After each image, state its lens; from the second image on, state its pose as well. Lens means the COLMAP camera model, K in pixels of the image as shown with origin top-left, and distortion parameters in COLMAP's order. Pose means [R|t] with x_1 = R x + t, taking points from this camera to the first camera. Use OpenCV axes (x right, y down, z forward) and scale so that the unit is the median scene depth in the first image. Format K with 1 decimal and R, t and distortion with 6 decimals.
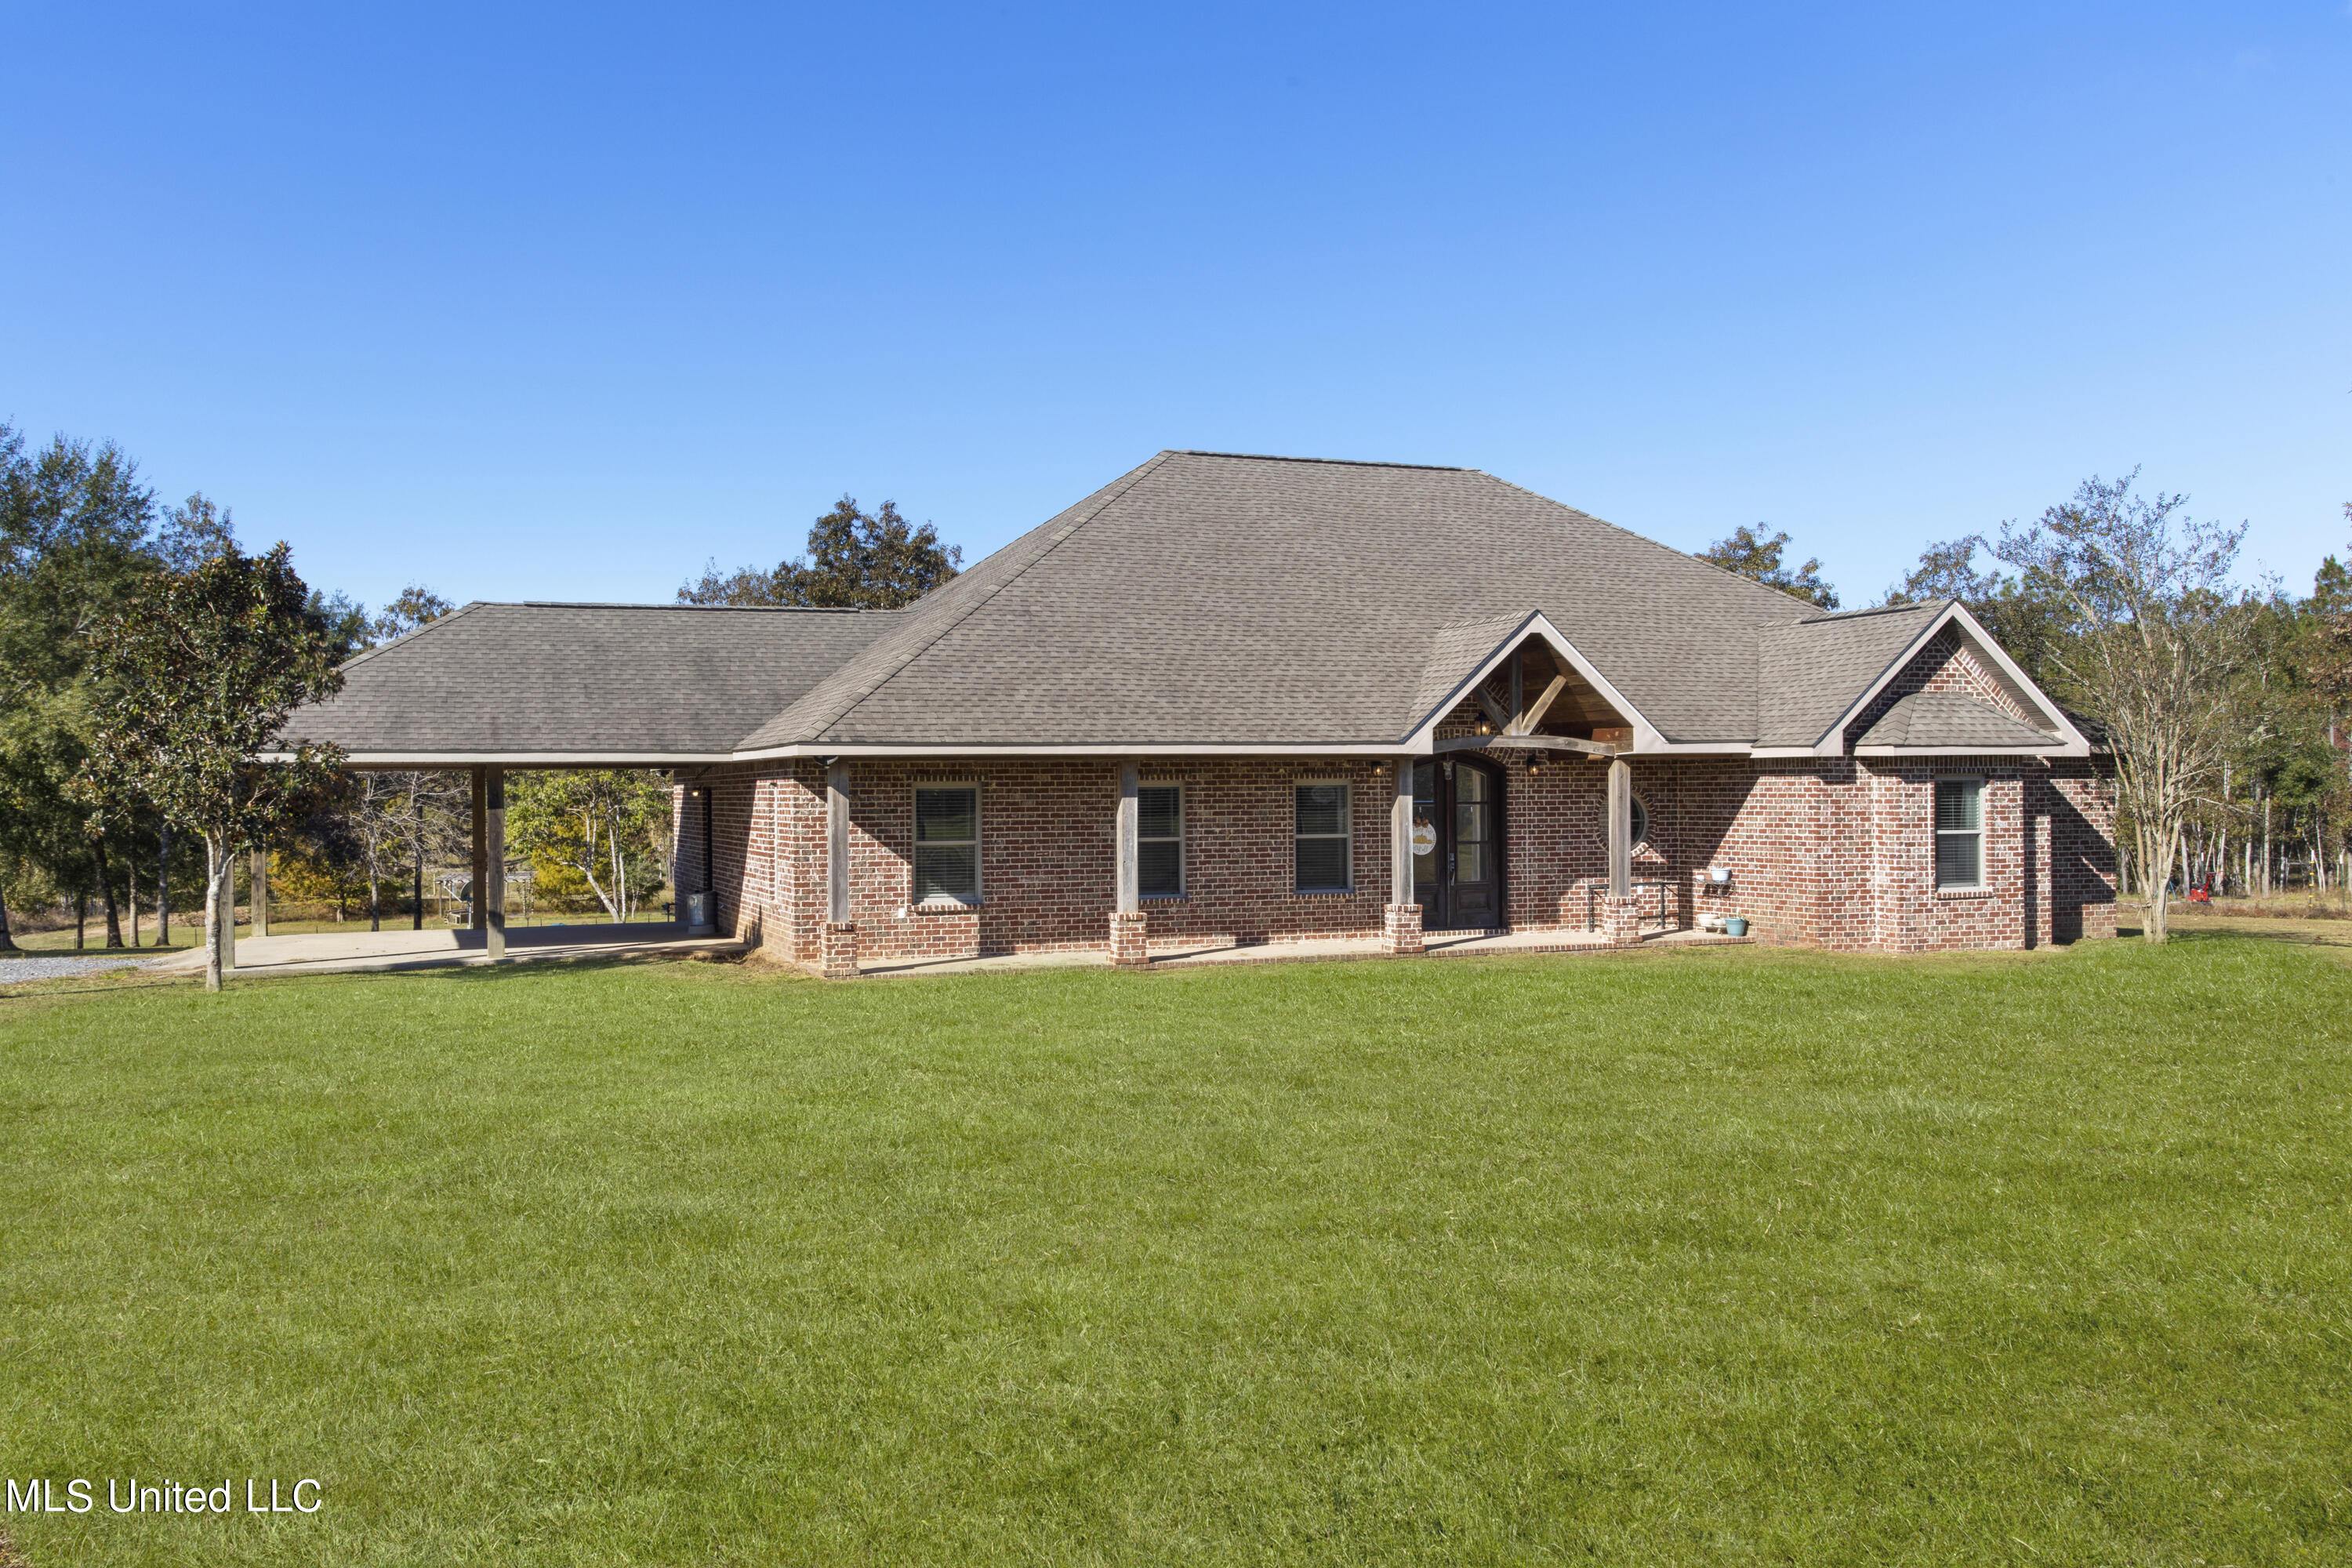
lens RADIAL K [[2045.0, 0, 1176.0], [0, 2045.0, 784.0], [0, 0, 1]] dist [0.002625, 0.000916]
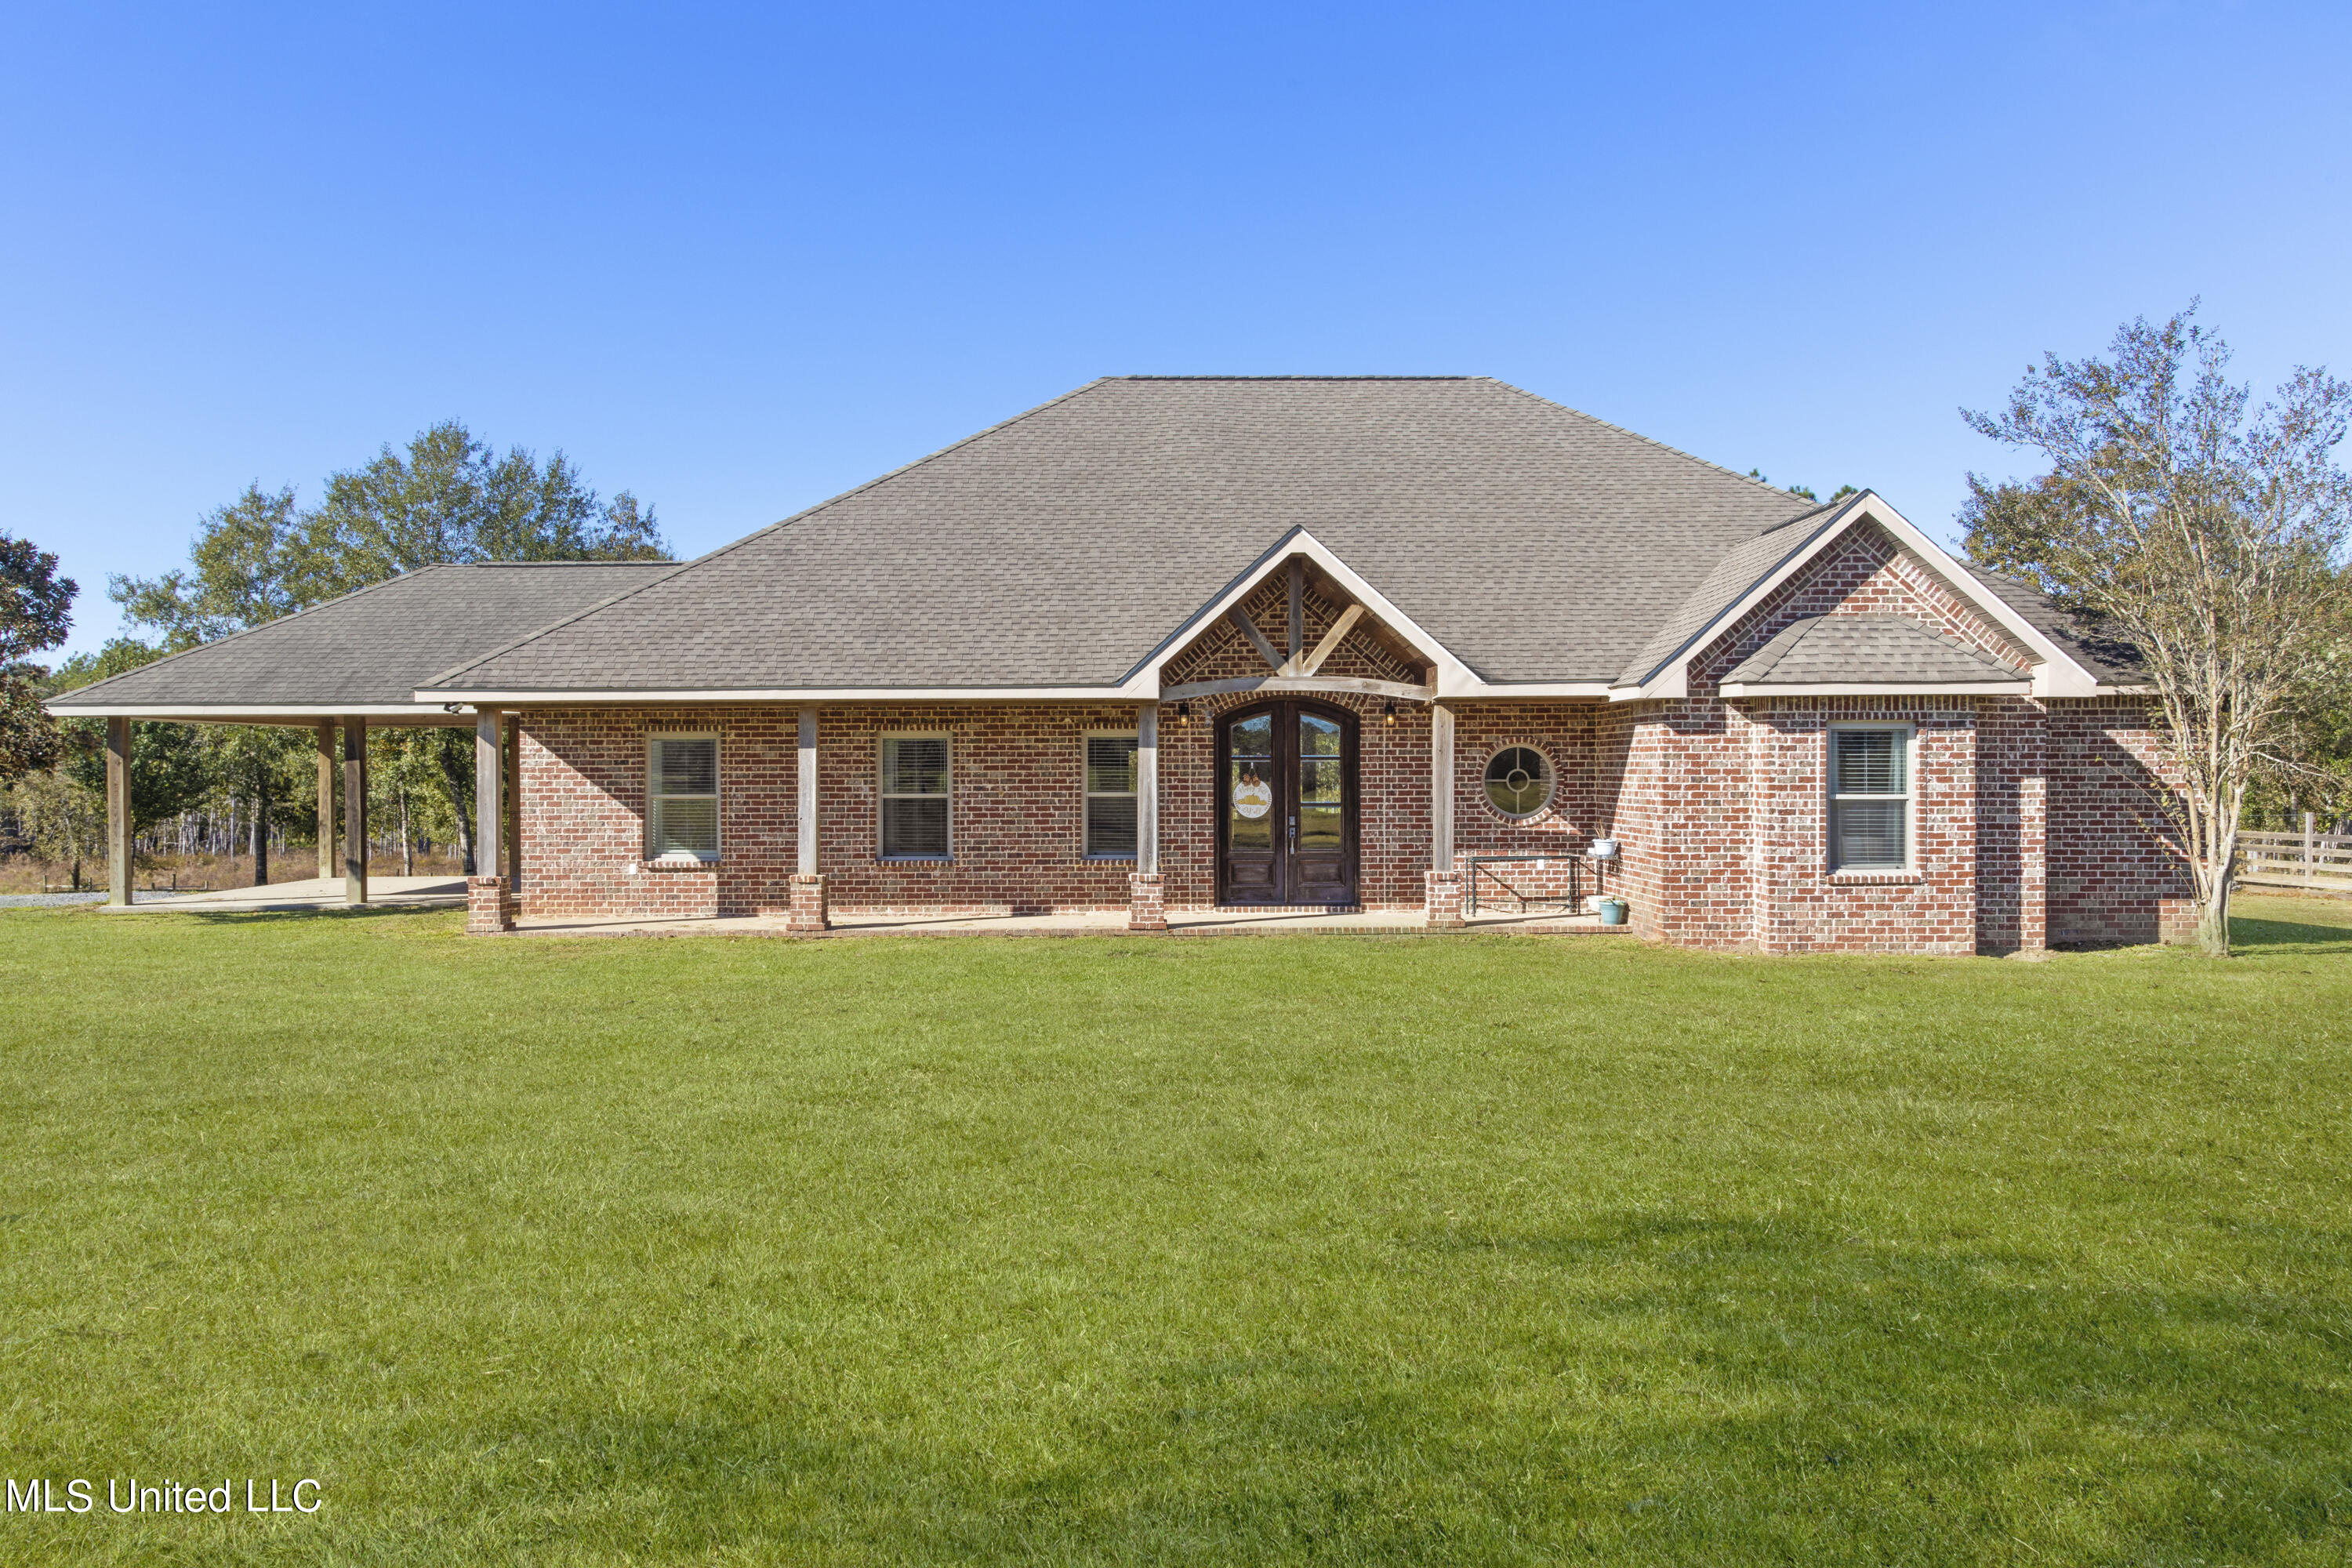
lens RADIAL K [[1910.8, 0, 1176.0], [0, 1910.8, 784.0], [0, 0, 1]] dist [-0.010484, -0.004105]
pose [[0.929978, 0.007759, -0.367533, 0.404040], [-0.002553, 0.999889, 0.014649, 0.008944], [0.367606, -0.012685, 0.929895, 0.246772]]
